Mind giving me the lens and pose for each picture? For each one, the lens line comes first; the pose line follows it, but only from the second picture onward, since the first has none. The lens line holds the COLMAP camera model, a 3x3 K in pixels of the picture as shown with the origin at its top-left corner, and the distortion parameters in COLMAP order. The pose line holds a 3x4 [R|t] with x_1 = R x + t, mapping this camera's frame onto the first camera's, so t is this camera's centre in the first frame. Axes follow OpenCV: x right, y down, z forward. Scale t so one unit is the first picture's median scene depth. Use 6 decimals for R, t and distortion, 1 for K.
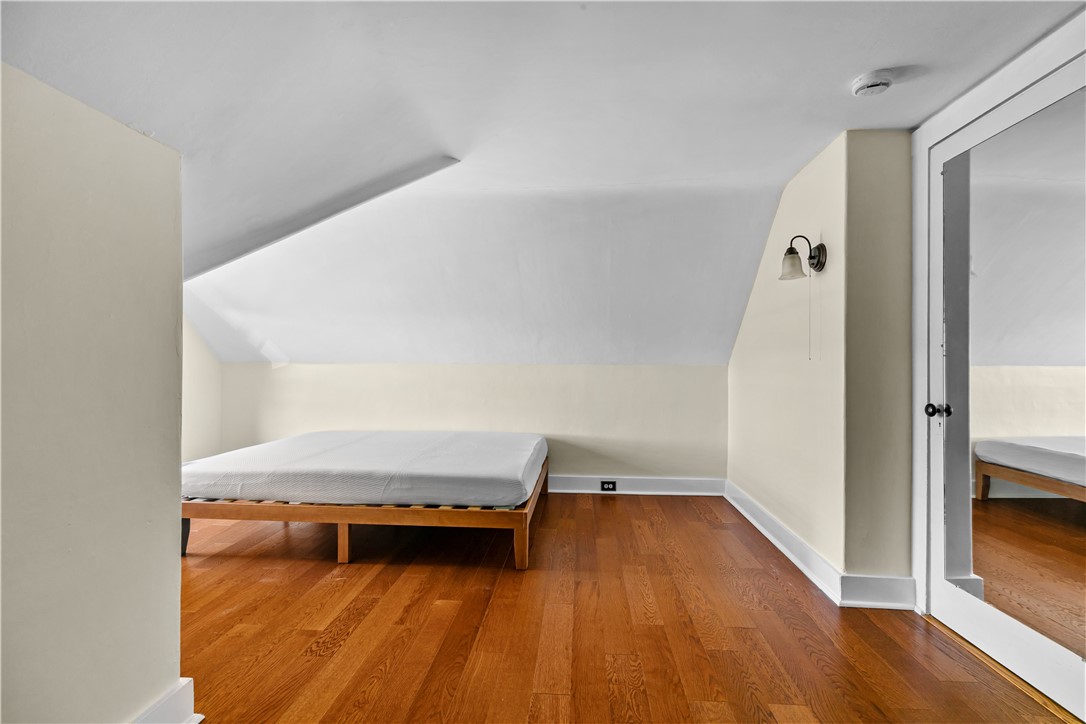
lens RADIAL K [[490.0, 0, 547.2], [0, 490.0, 361.3], [0, 0, 1]] dist [0.002806, -0.000056]
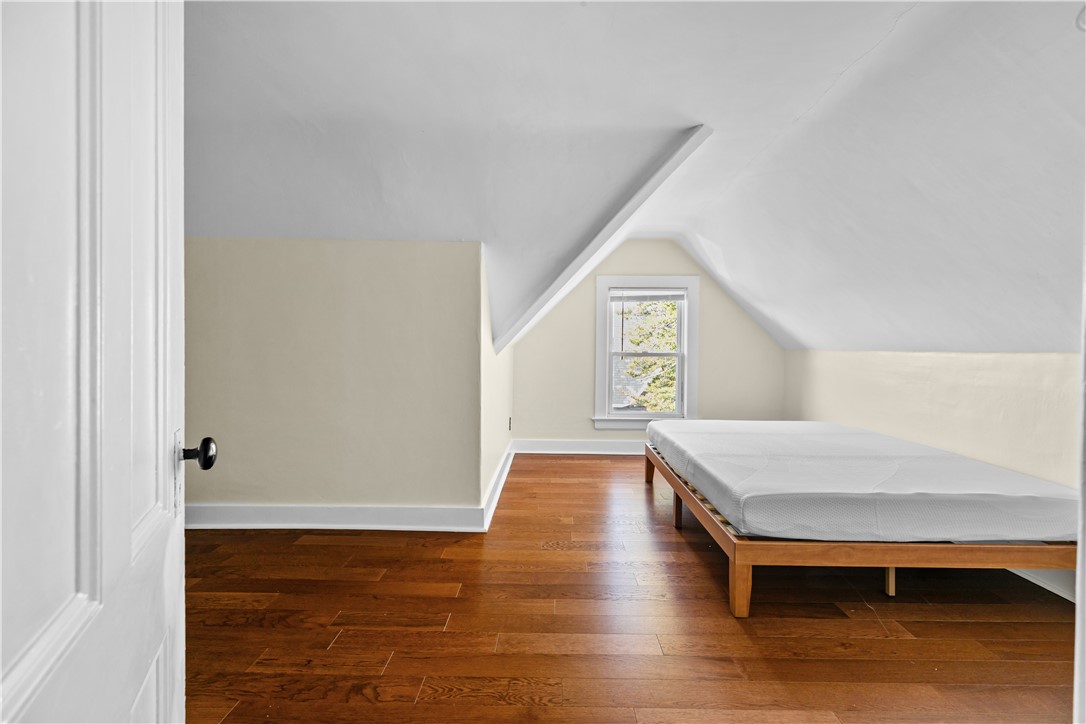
lens RADIAL K [[490.0, 0, 544.8], [0, 490.0, 356.4], [0, 0, 1]] dist [0.002806, -0.000056]
pose [[0.042440, 0.014111, -0.998999, 0.696814], [-0.006432, 0.999883, 0.013850, 0.008587], [0.999078, 0.005838, 0.042526, 0.660354]]
